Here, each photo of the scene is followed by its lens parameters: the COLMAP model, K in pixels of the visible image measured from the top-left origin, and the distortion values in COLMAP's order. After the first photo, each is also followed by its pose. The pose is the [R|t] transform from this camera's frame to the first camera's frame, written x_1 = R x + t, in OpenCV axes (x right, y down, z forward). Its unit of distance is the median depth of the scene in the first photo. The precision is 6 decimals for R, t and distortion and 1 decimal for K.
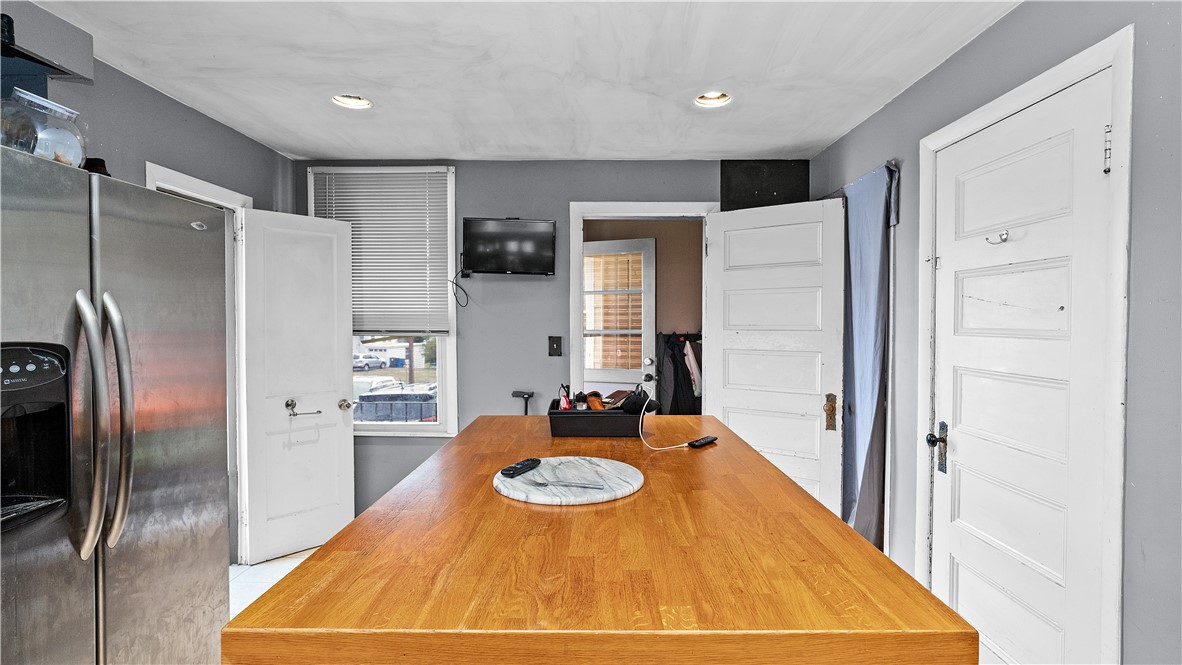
lens RADIAL K [[554.8, 0, 590.7], [0, 554.8, 336.1], [0, 0, 1]] dist [-0.010128, 0.000802]
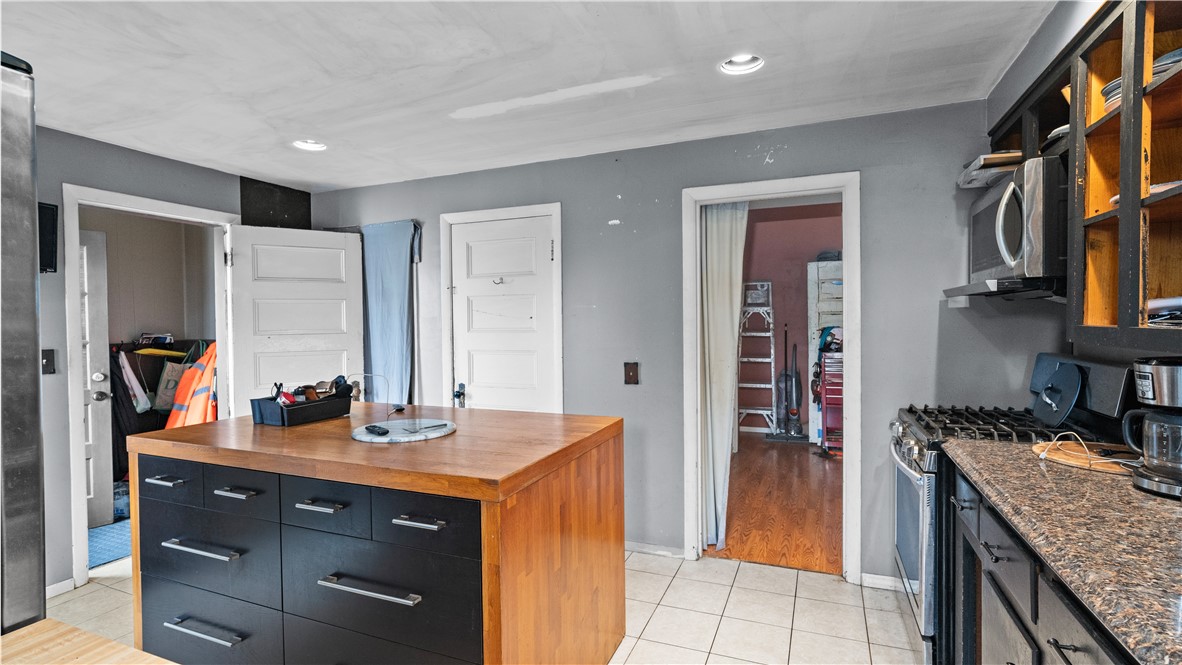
lens RADIAL K [[554.8, 0, 591.0], [0, 554.8, 329.9], [0, 0, 1]] dist [-0.010128, 0.000802]
pose [[0.373147, -0.016753, 0.927621, -0.691101], [0.038360, 0.999261, 0.002615, 0.000871], [-0.926979, 0.034608, 0.373514, -0.015733]]
